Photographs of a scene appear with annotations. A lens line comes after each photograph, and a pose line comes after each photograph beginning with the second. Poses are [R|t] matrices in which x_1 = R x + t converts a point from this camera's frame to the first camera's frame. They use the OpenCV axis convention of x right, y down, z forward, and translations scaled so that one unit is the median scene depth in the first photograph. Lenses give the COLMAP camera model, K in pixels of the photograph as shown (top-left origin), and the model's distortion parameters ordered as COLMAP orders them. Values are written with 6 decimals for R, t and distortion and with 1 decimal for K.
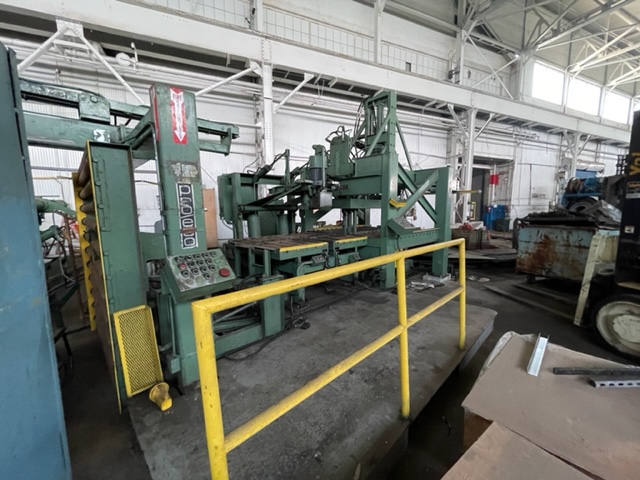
lens RADIAL K [[259.6, 0, 320.0], [0, 259.6, 240.0], [0, 0, 1]] dist [-0.004331, 0.000730]
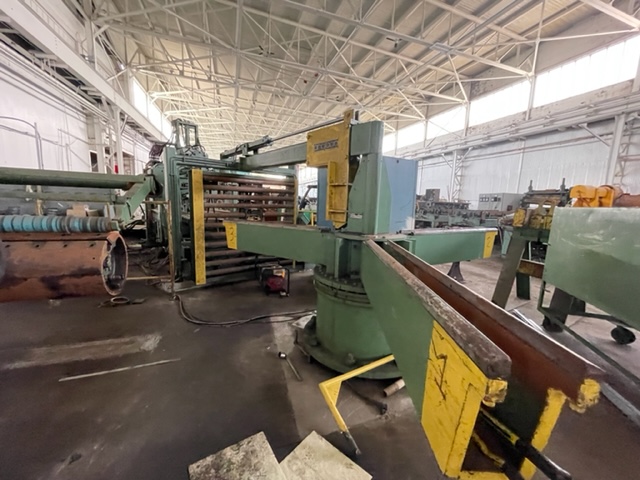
lens RADIAL K [[259.6, 0, 320.0], [0, 259.6, 240.0], [0, 0, 1]] dist [-0.004331, 0.000730]
pose [[0.090980, -0.112682, 0.989457, -0.486430], [0.031905, 0.993398, 0.110197, -0.030875], [-0.995342, 0.021543, 0.093974, 0.032270]]
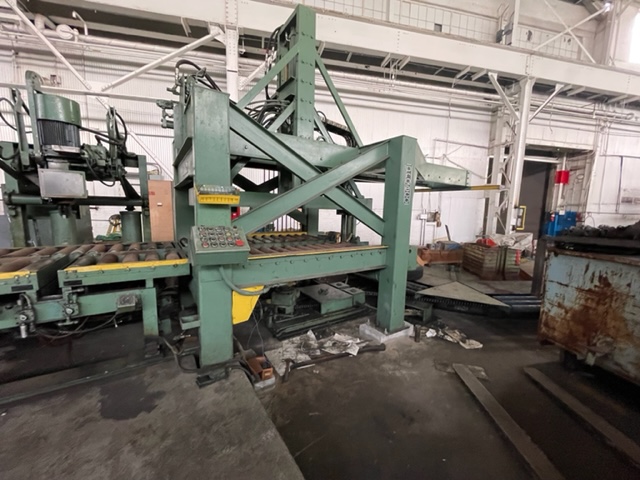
lens RADIAL K [[259.6, 0, 320.0], [0, 259.6, 240.0], [0, 0, 1]] dist [-0.004331, 0.000730]
pose [[0.980345, 0.055817, -0.189231, 0.169695], [-0.055774, 0.998428, 0.005554, -0.021763], [0.189244, 0.005109, 0.981917, 0.166180]]
